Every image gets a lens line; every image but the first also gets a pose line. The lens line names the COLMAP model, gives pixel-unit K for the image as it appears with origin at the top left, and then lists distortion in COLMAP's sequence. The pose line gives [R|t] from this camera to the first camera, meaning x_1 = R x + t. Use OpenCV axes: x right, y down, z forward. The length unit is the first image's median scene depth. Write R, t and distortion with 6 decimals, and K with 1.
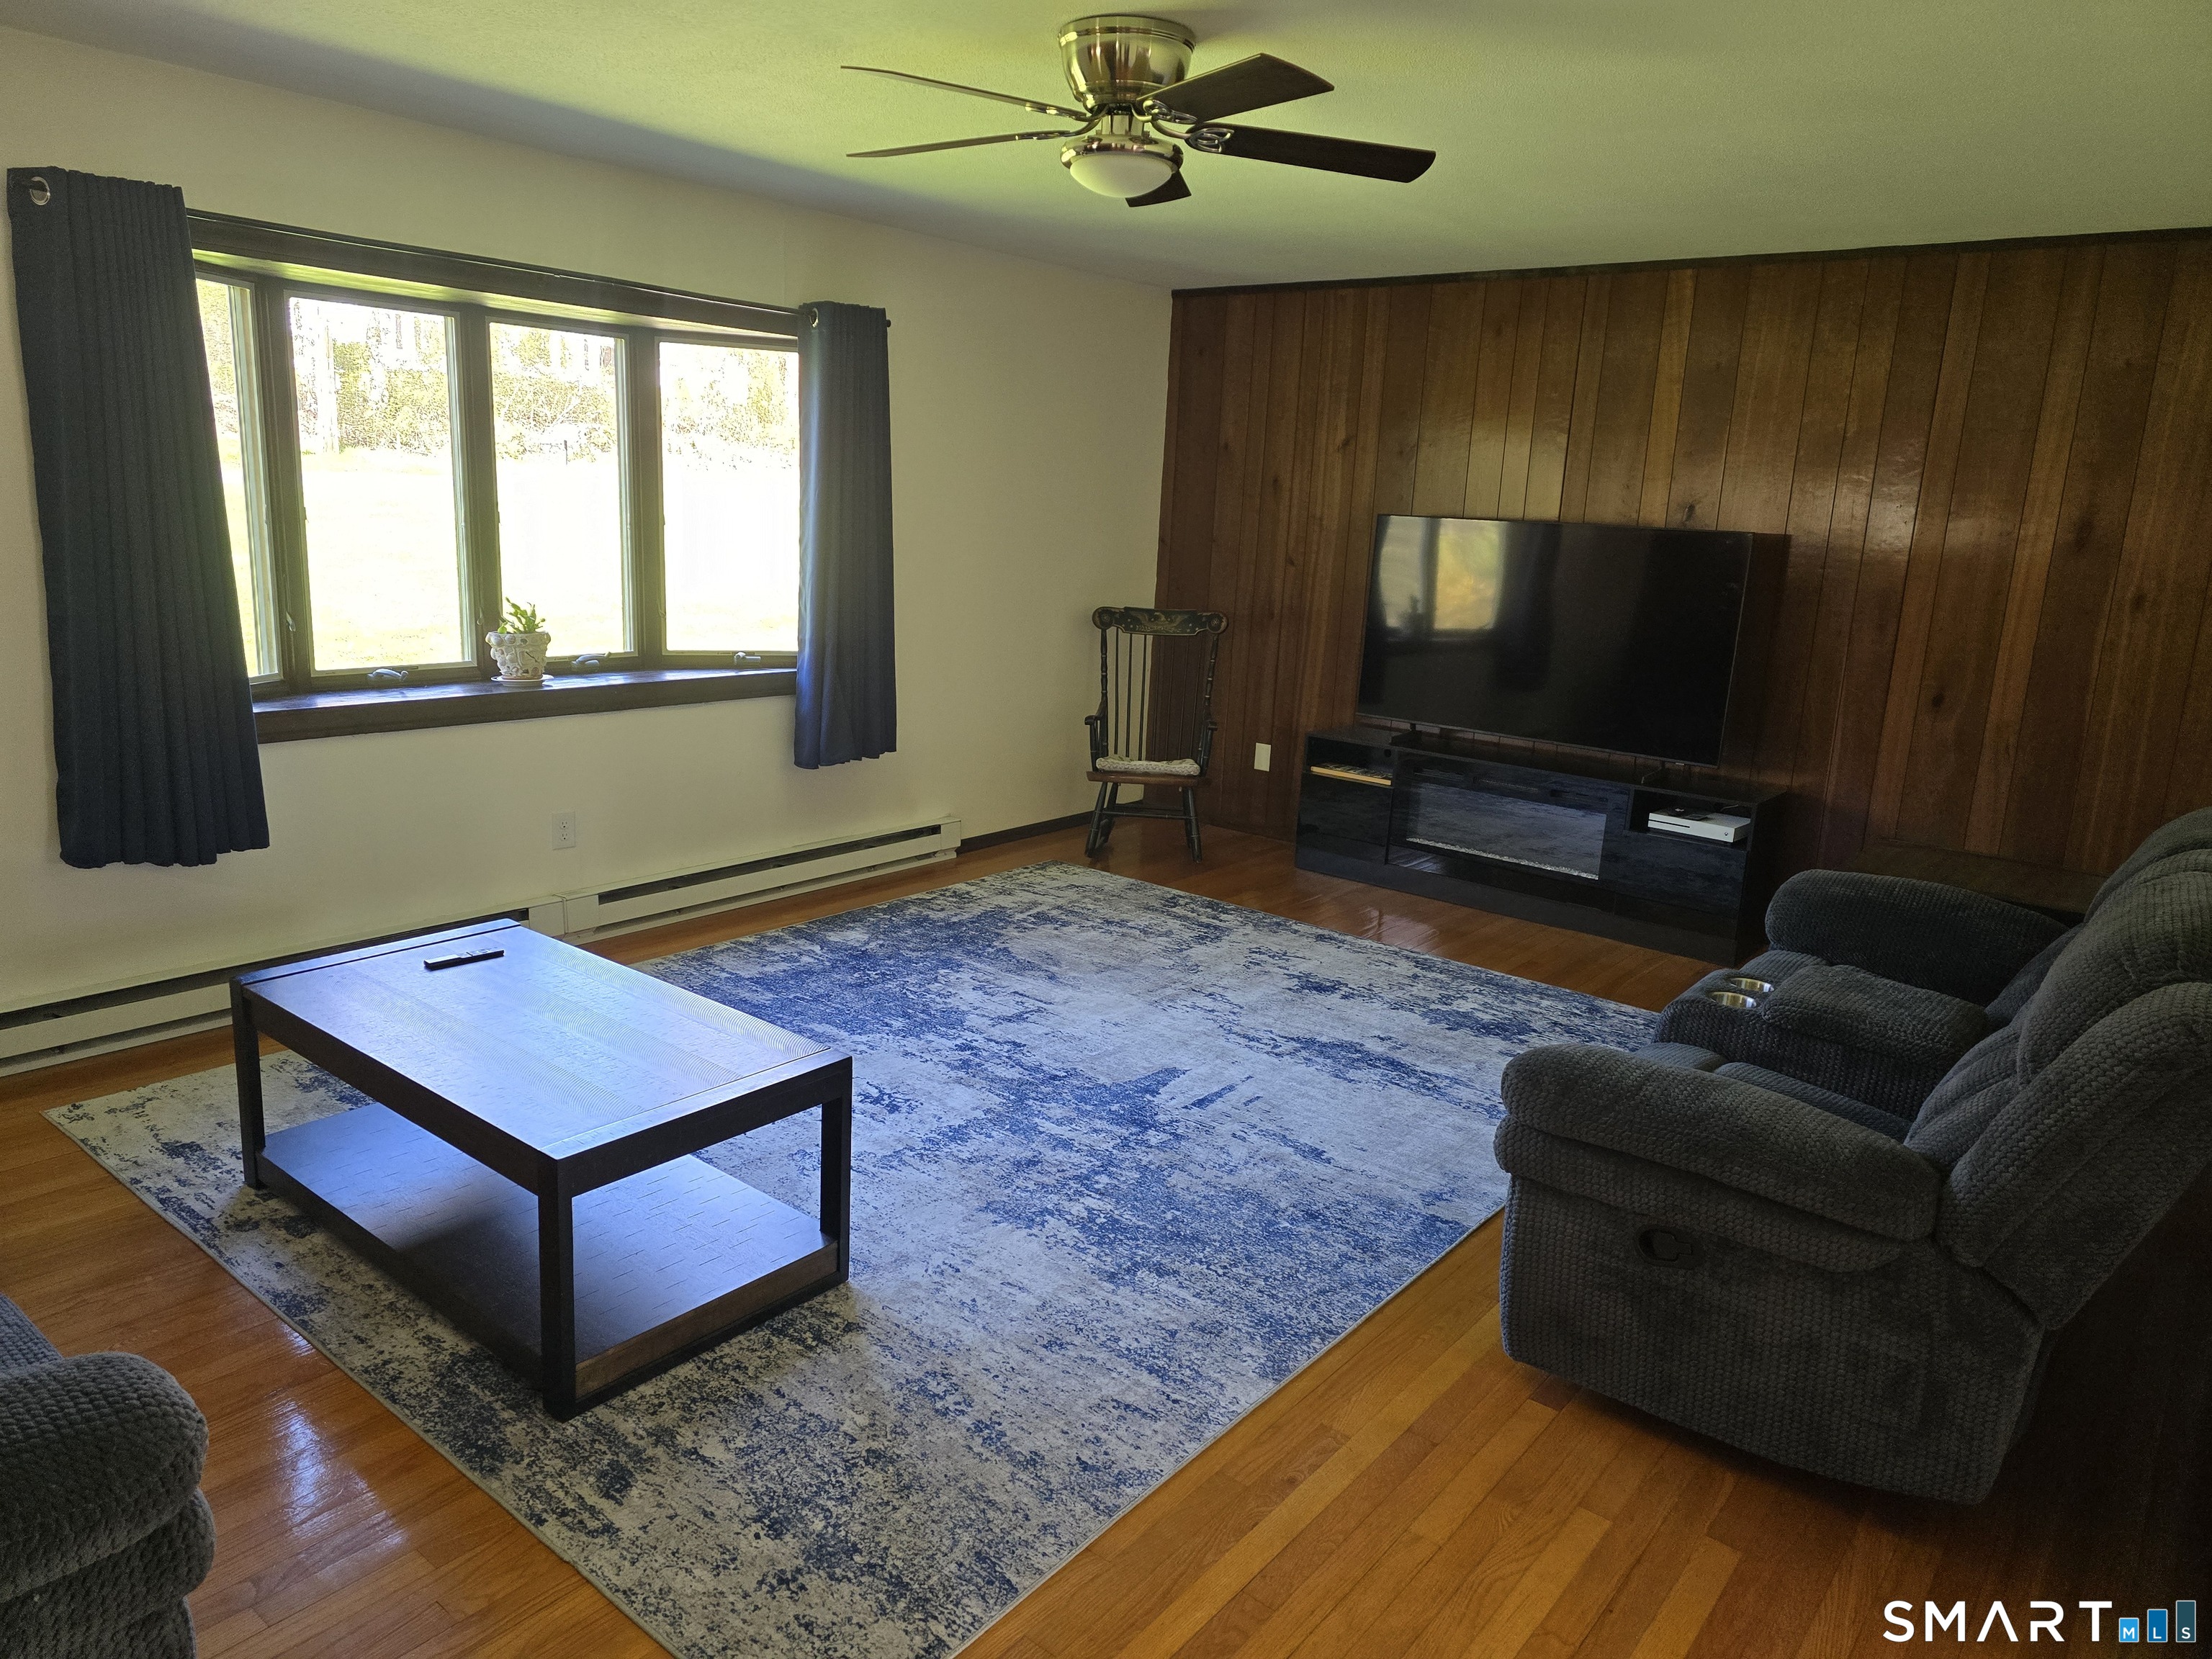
lens RADIAL K [[1485.5, 0, 1105.4], [0, 1485.5, 827.4], [0, 0, 1]] dist [-0.005685, -0.020421]
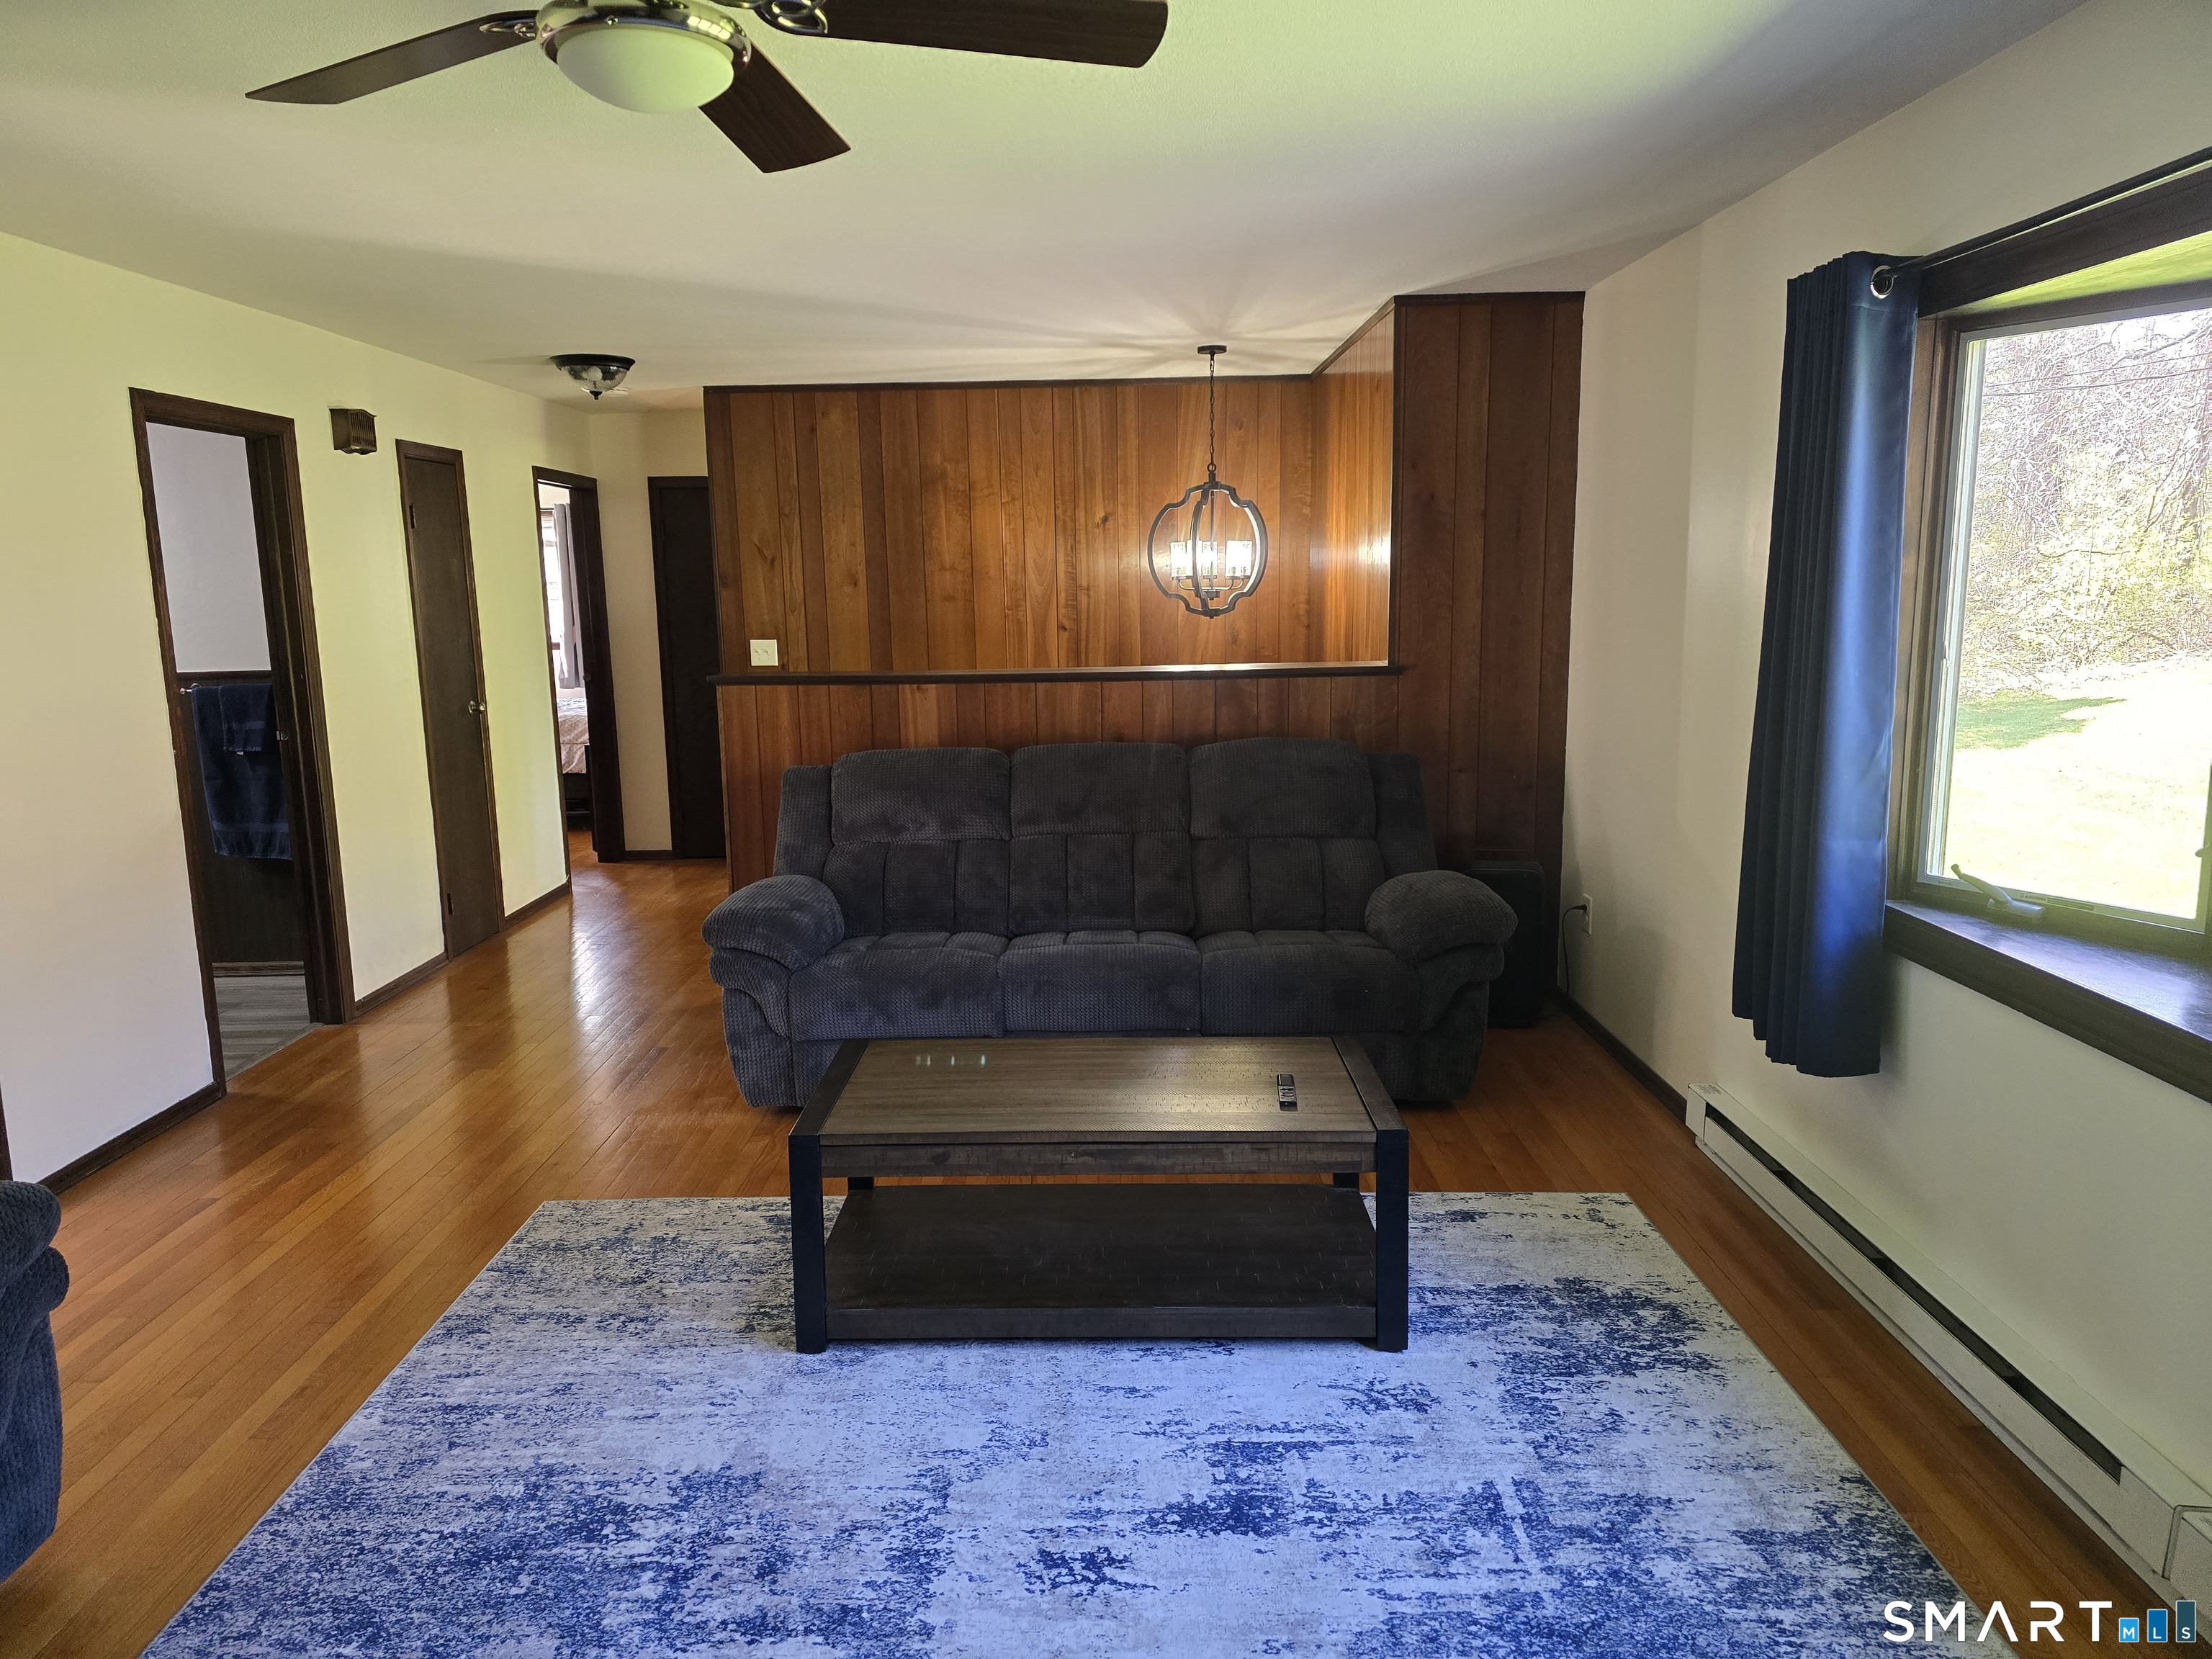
lens RADIAL K [[1485.5, 0, 1109.8], [0, 1485.5, 828.2], [0, 0, 1]] dist [-0.005685, -0.020421]
pose [[-0.787270, 0.063765, -0.613302, 0.254900], [-0.164754, 0.936723, 0.308879, -0.376723], [0.594190, 0.344215, -0.726949, 1.693151]]
